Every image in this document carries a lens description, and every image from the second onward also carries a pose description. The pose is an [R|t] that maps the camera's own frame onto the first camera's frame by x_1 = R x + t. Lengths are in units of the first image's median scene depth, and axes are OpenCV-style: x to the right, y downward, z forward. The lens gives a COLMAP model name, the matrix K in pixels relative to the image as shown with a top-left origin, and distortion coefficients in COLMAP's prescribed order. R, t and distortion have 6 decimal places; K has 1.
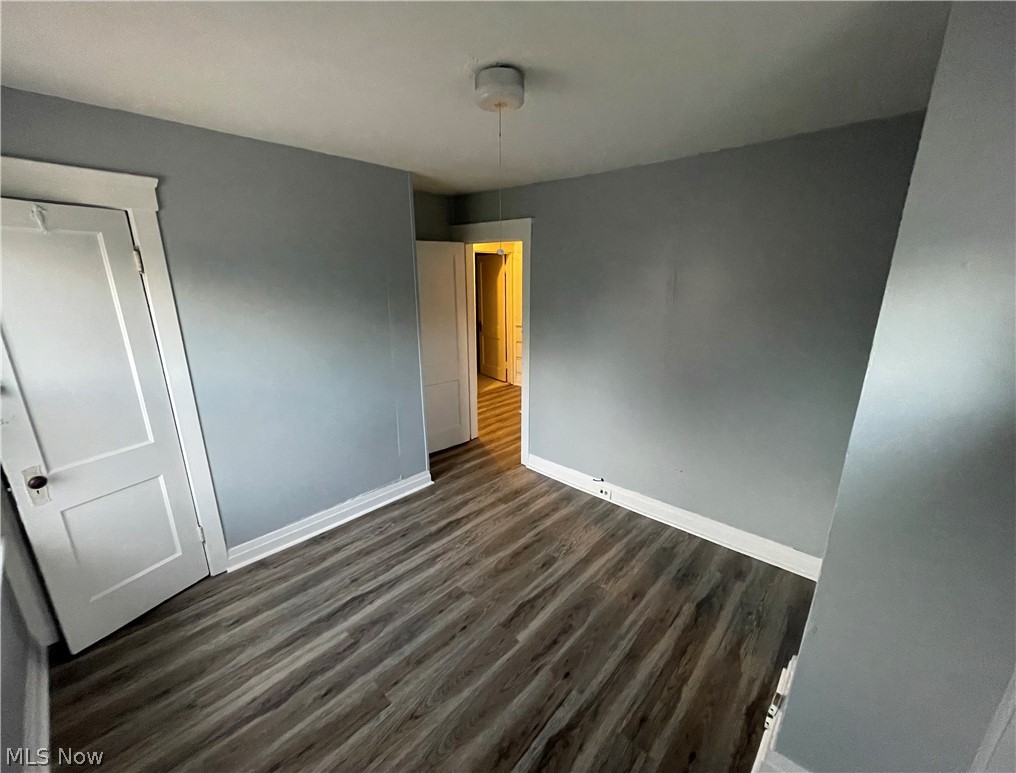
lens RADIAL K [[412.6, 0, 508.2], [0, 412.6, 387.8], [0, 0, 1]] dist [-0.003744, -0.000739]
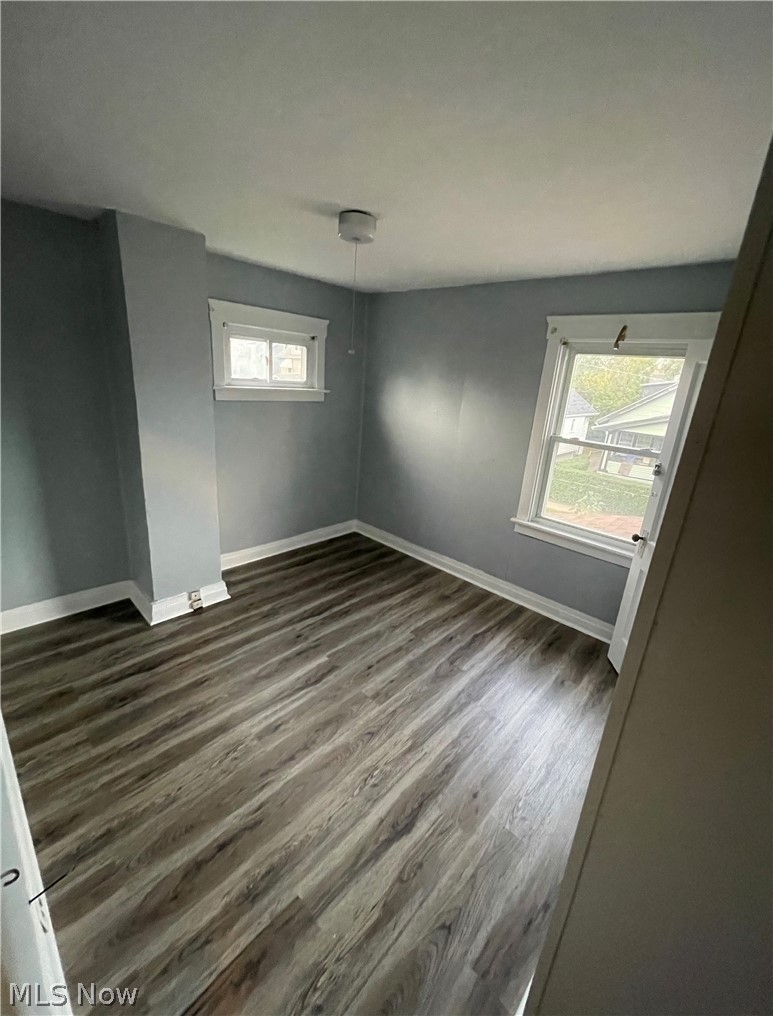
lens RADIAL K [[412.6, 0, 386.5], [0, 412.6, 501.6], [0, 0, 1]] dist [-0.003744, -0.000739]
pose [[-0.996856, -0.076325, -0.021267, -0.088096], [-0.075579, 0.835421, 0.544389, -0.462194], [-0.023784, 0.544285, -0.838563, 1.661723]]
